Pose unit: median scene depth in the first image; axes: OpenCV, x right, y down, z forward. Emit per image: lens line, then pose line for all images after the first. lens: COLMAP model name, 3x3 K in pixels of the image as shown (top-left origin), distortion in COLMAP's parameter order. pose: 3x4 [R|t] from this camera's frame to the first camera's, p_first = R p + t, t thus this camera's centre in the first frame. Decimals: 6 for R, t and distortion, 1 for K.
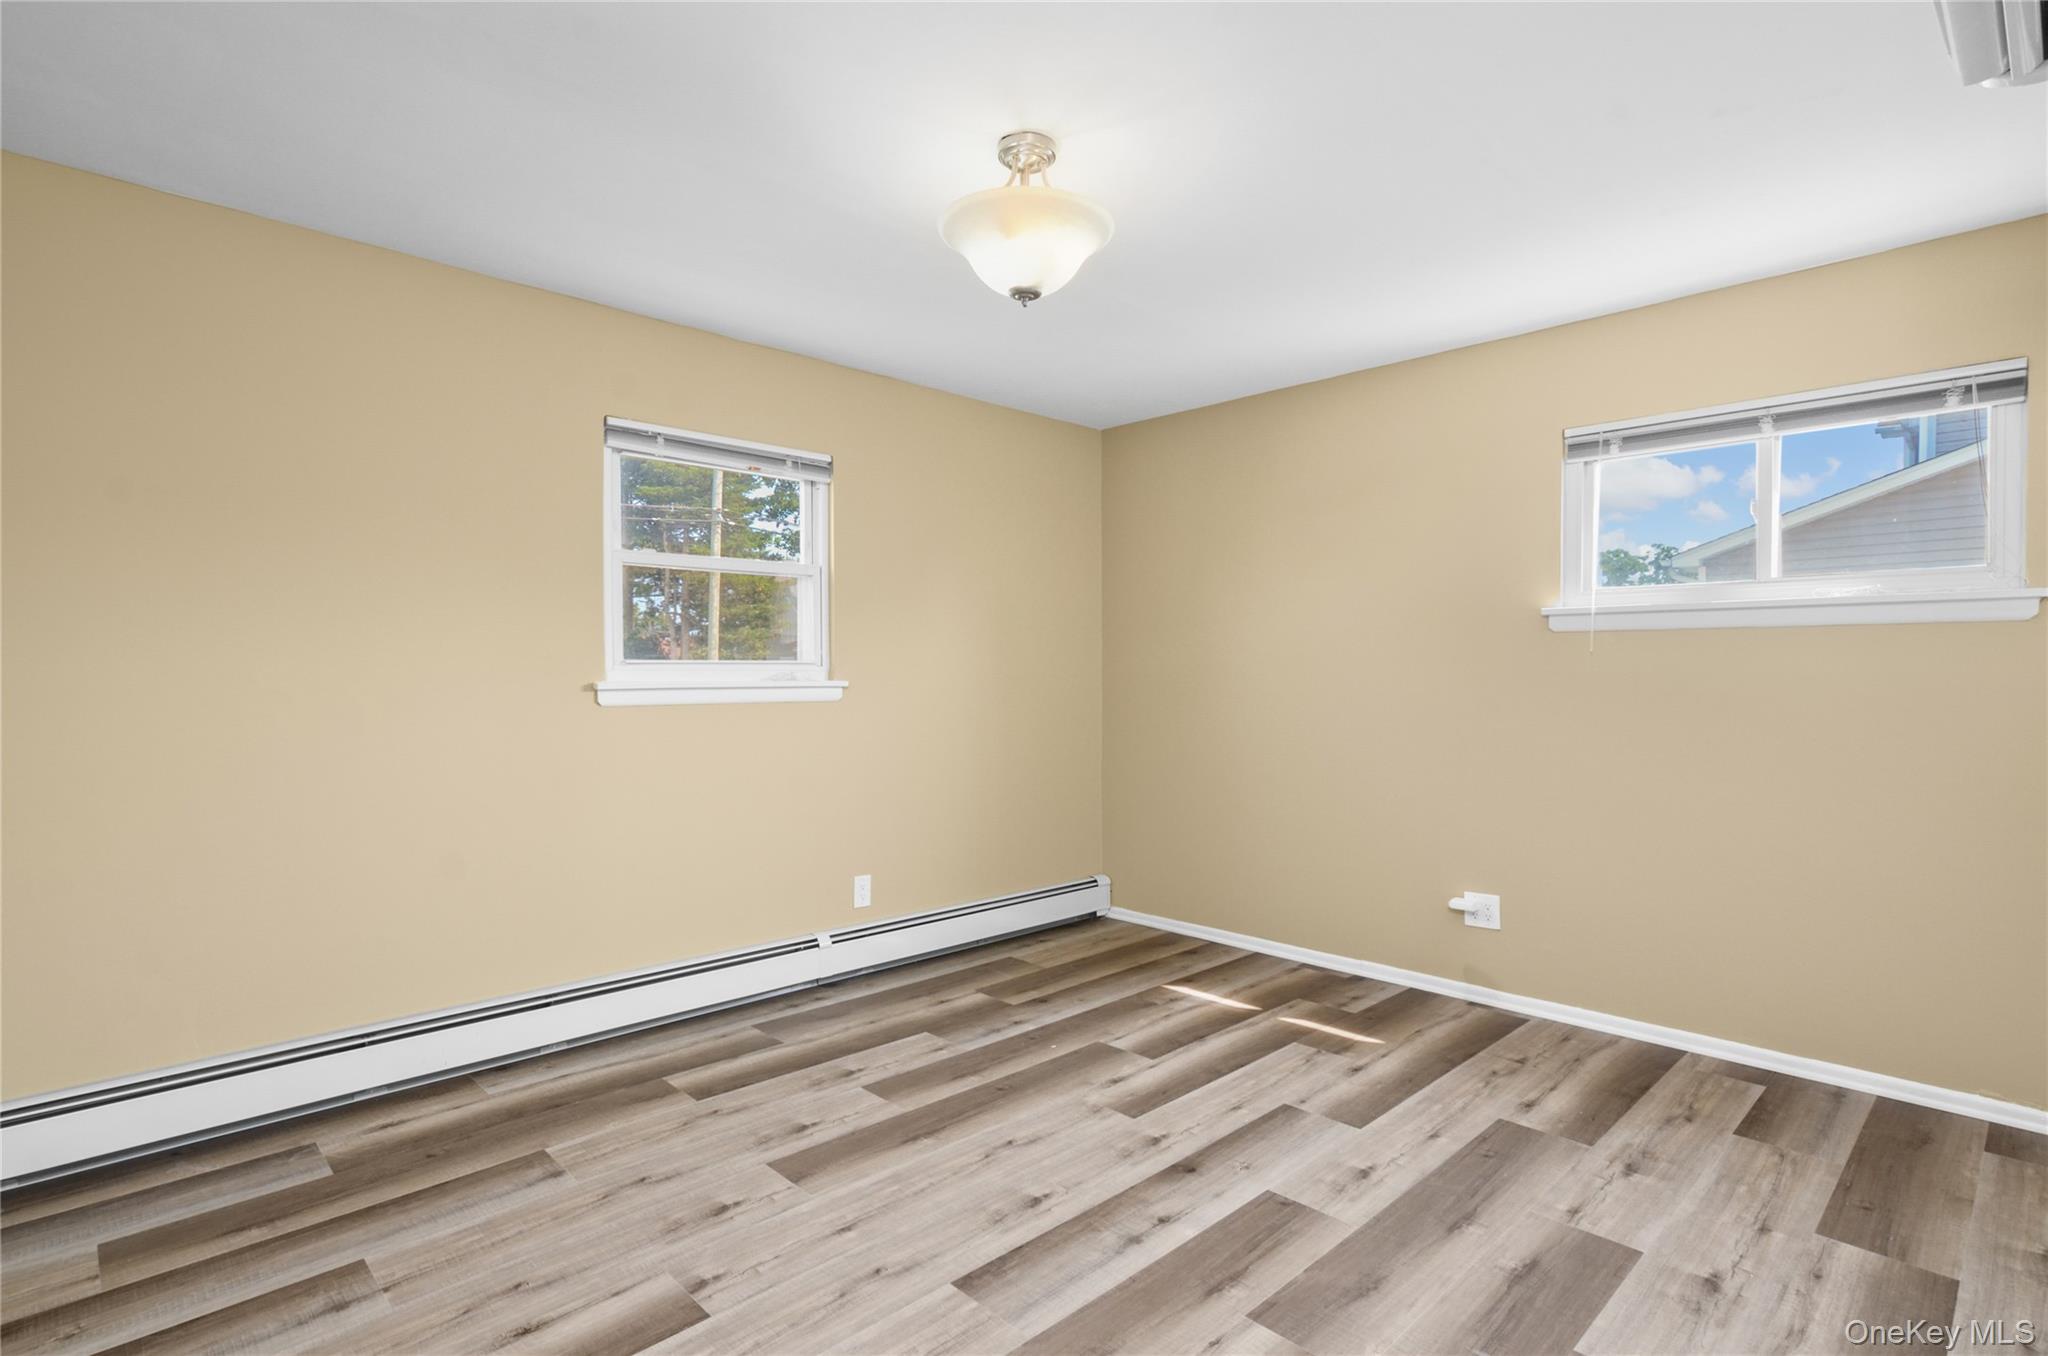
lens RADIAL K [[999.5, 0, 1026.9], [0, 999.5, 678.5], [0, 0, 1]] dist [-0.002426, -0.000158]
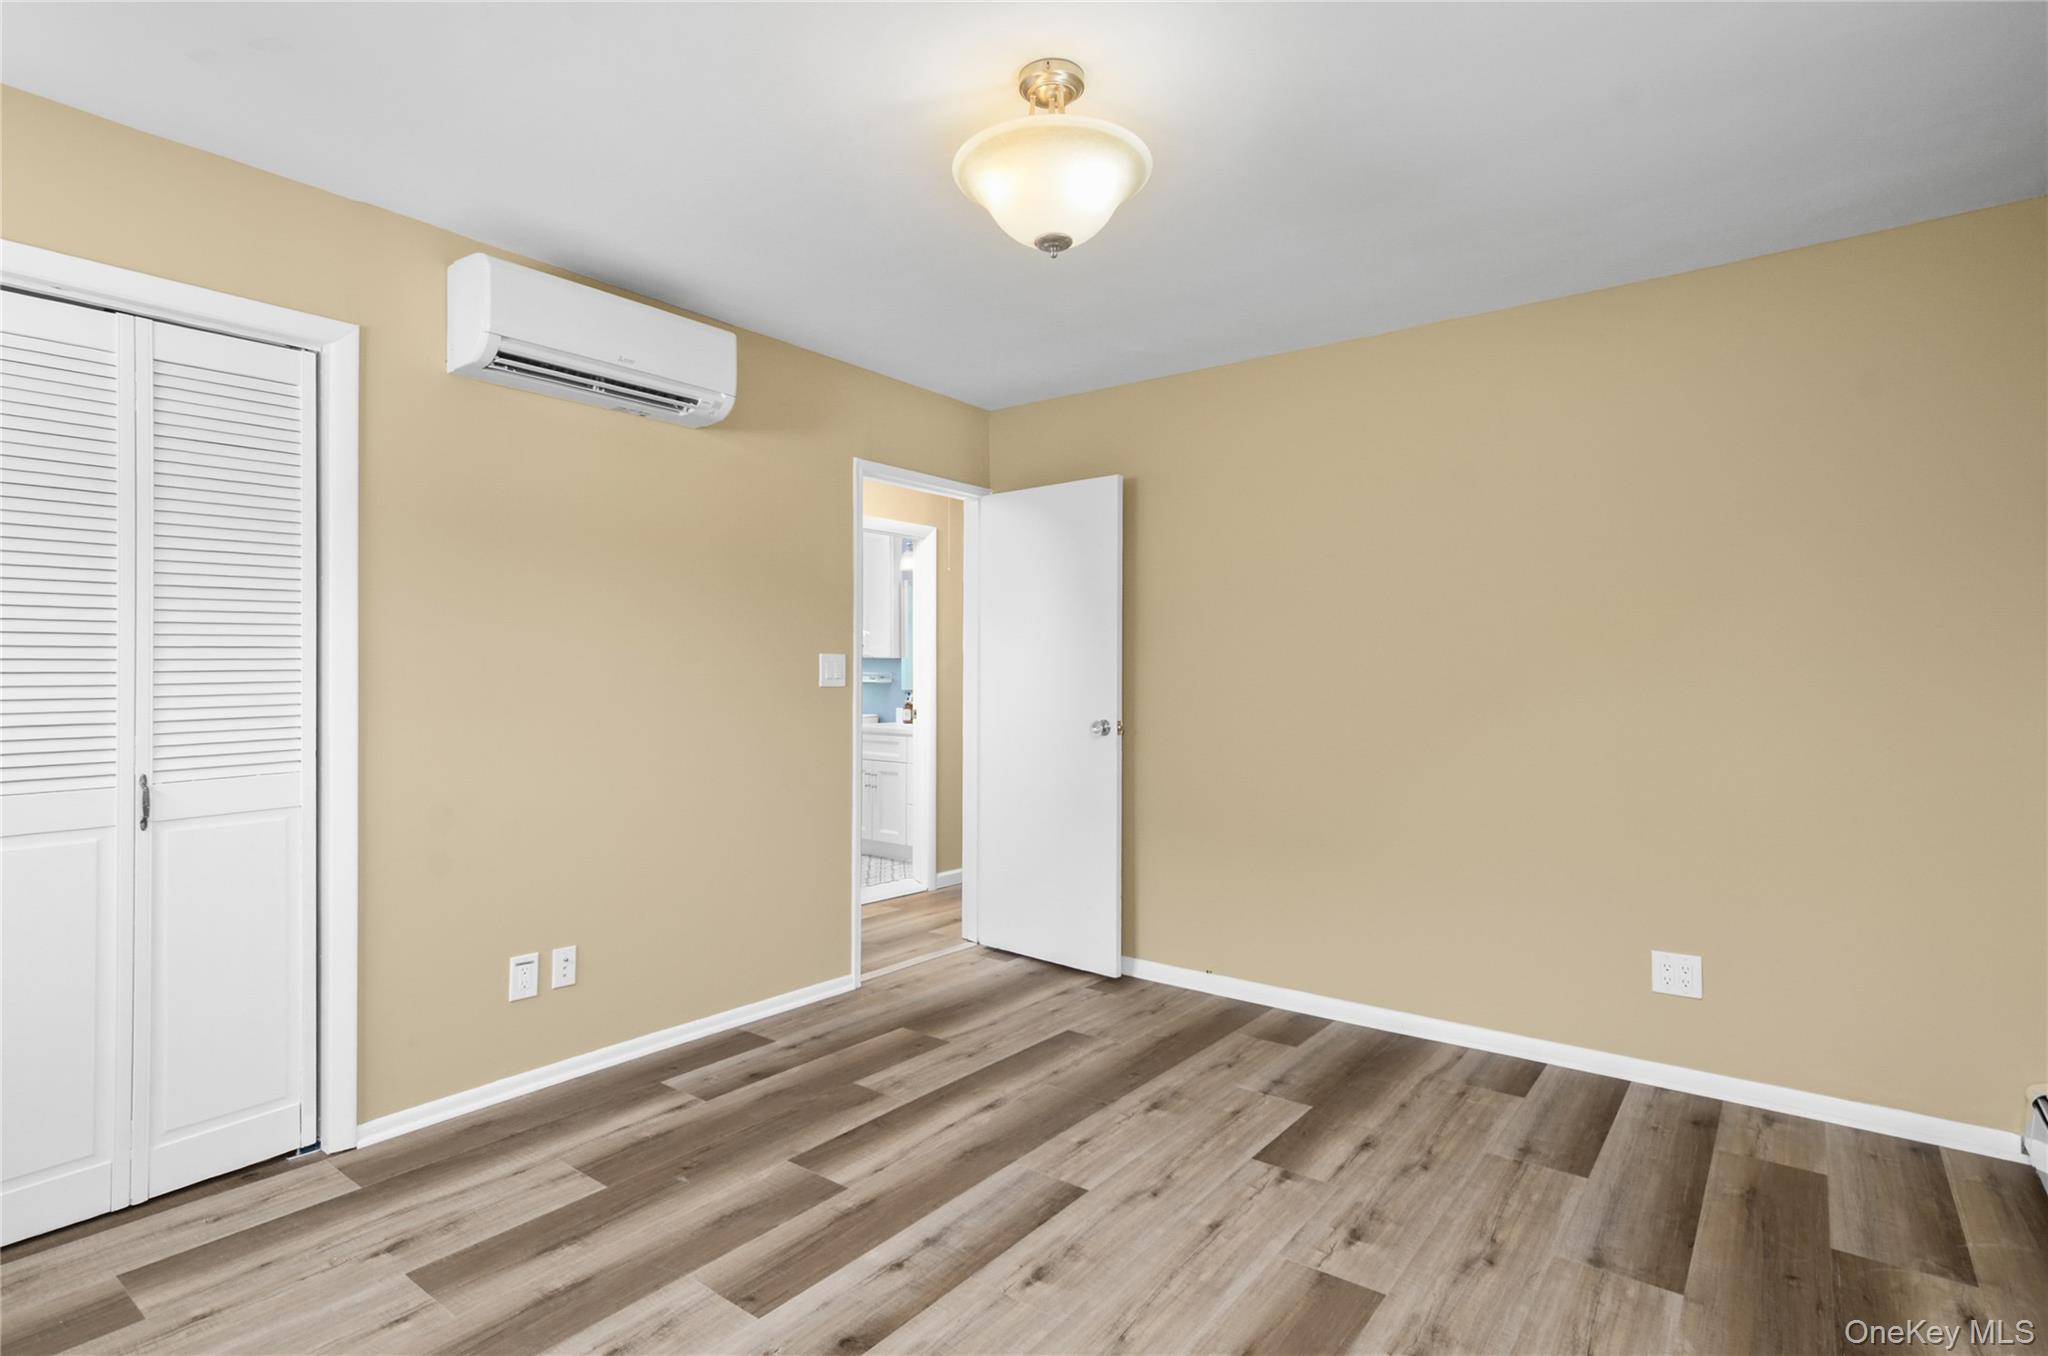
lens RADIAL K [[999.5, 0, 1021.8], [0, 999.5, 677.8], [0, 0, 1]] dist [-0.002426, -0.000158]
pose [[-0.989319, -0.004647, -0.145694, 0.164060], [-0.005078, 0.999984, 0.002585, -0.009423], [0.145680, 0.003298, -0.989326, 1.983456]]
